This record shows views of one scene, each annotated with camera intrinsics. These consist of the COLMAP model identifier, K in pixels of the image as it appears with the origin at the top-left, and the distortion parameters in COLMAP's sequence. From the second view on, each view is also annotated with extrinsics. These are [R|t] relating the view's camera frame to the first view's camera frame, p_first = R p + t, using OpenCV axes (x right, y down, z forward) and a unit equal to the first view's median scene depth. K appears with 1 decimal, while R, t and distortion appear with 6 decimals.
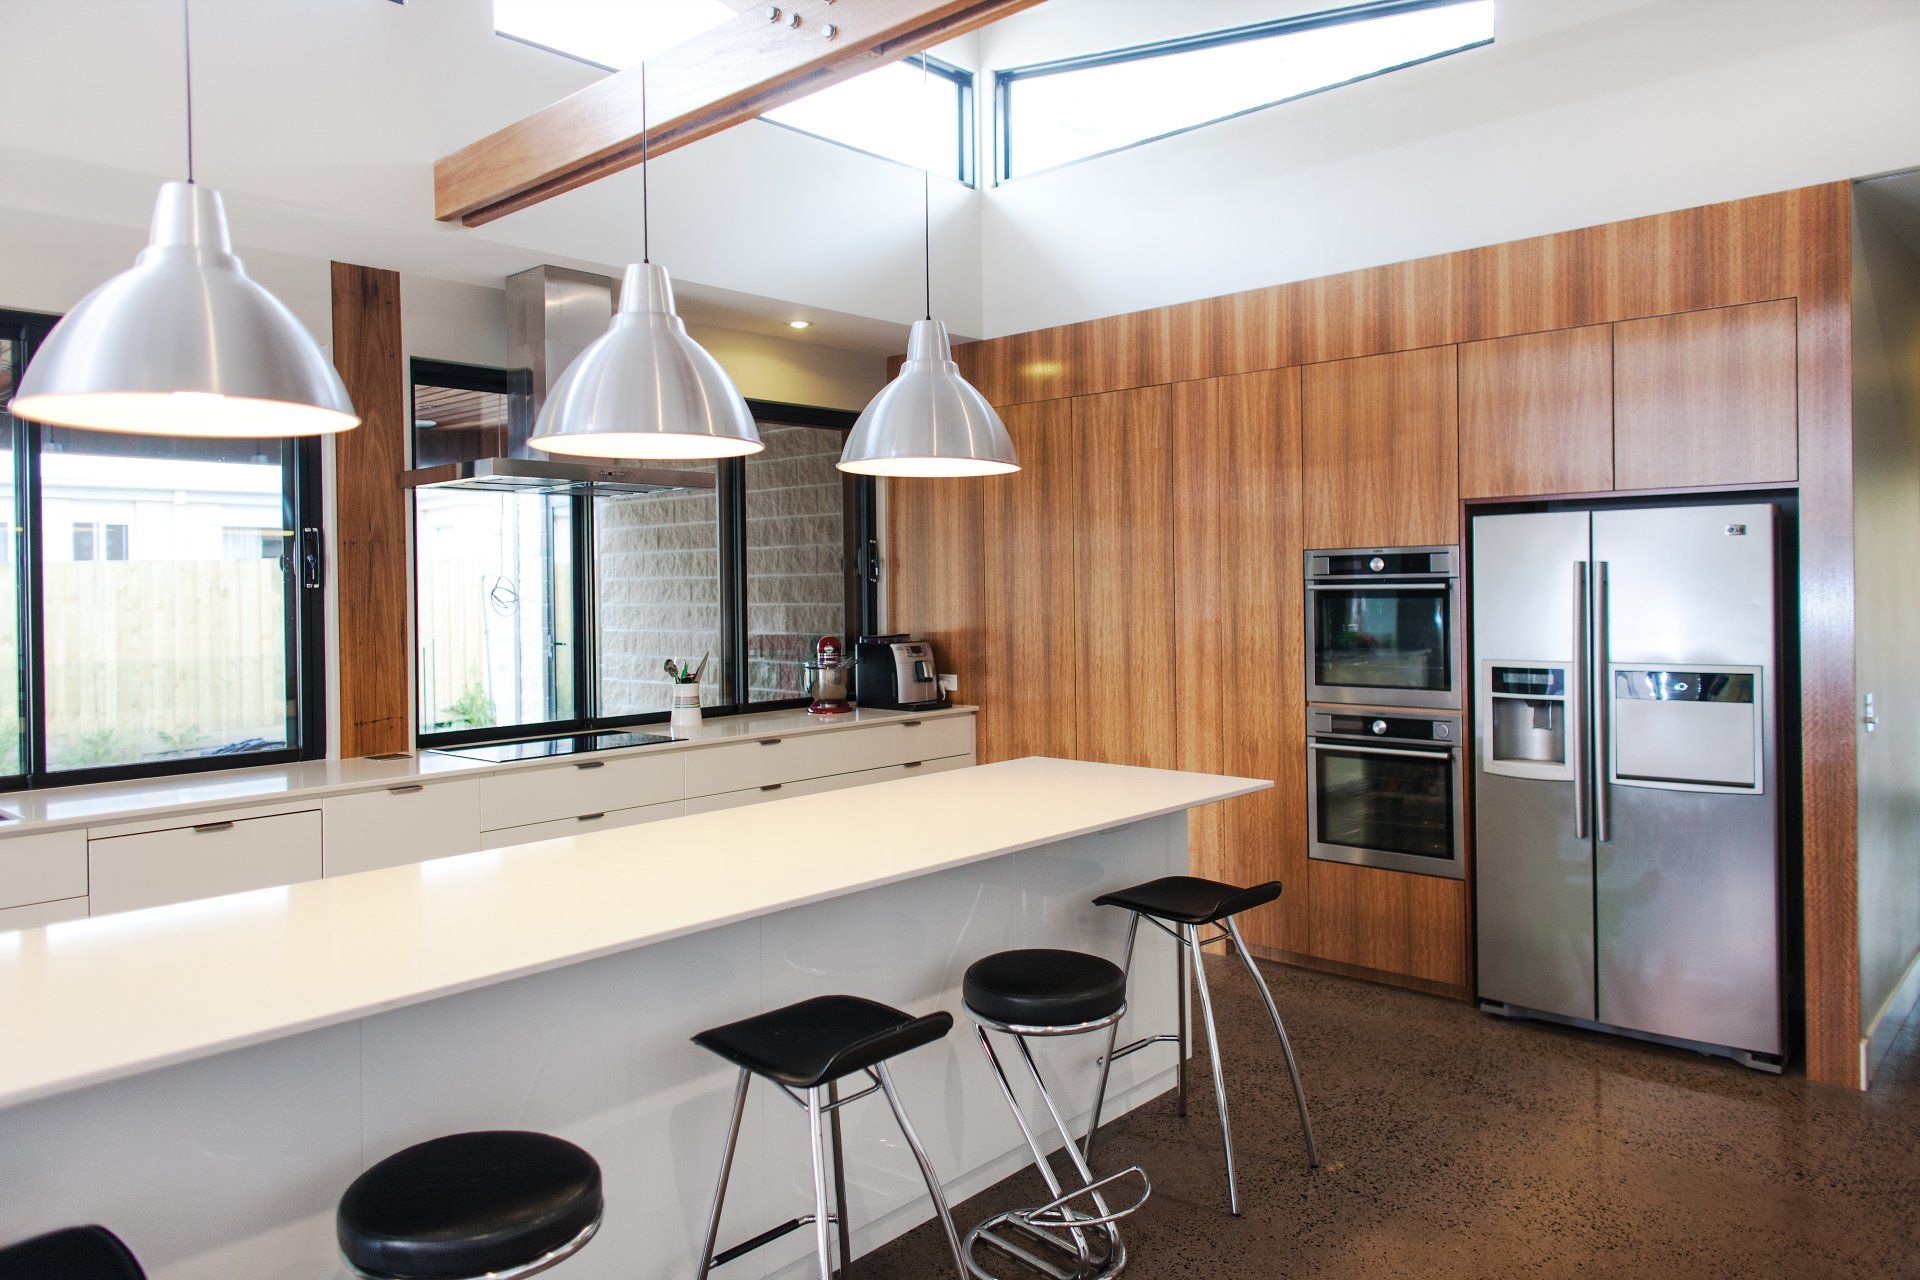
lens RADIAL K [[1423.5, 0, 766.9], [0, 1423.5, 593.7], [0, 0, 1]] dist [0.004186, 0.009764]
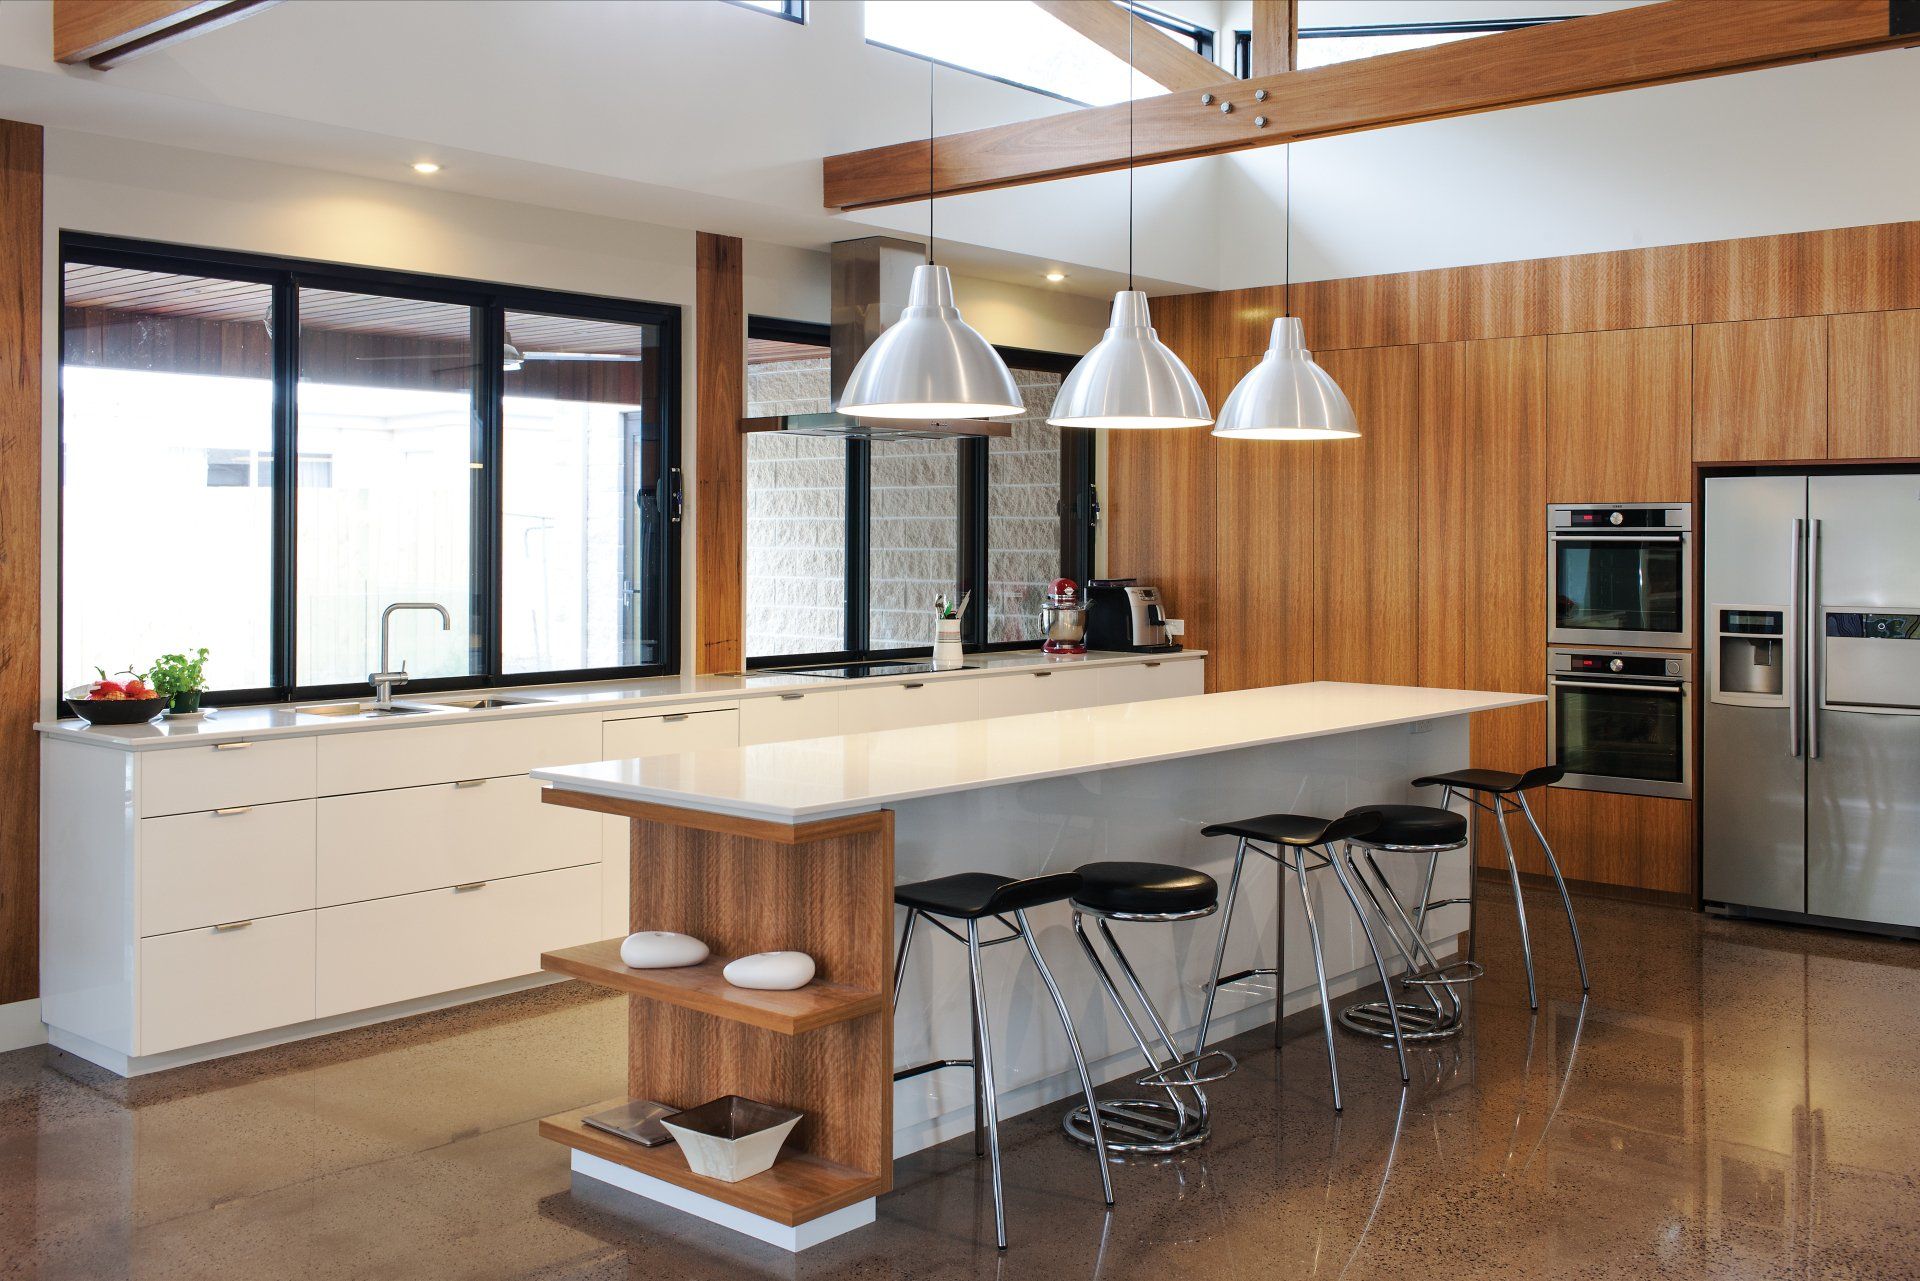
lens RADIAL K [[1918.3, 0, 704.7], [0, 1918.3, 521.7], [0, 0, 1]] dist [-0.013684, 0.000000]
pose [[0.999815, 0.019136, 0.001832, -0.277602], [-0.019115, 0.999760, -0.010682, 0.011142], [-0.002035, 0.010645, 0.999941, -0.475609]]
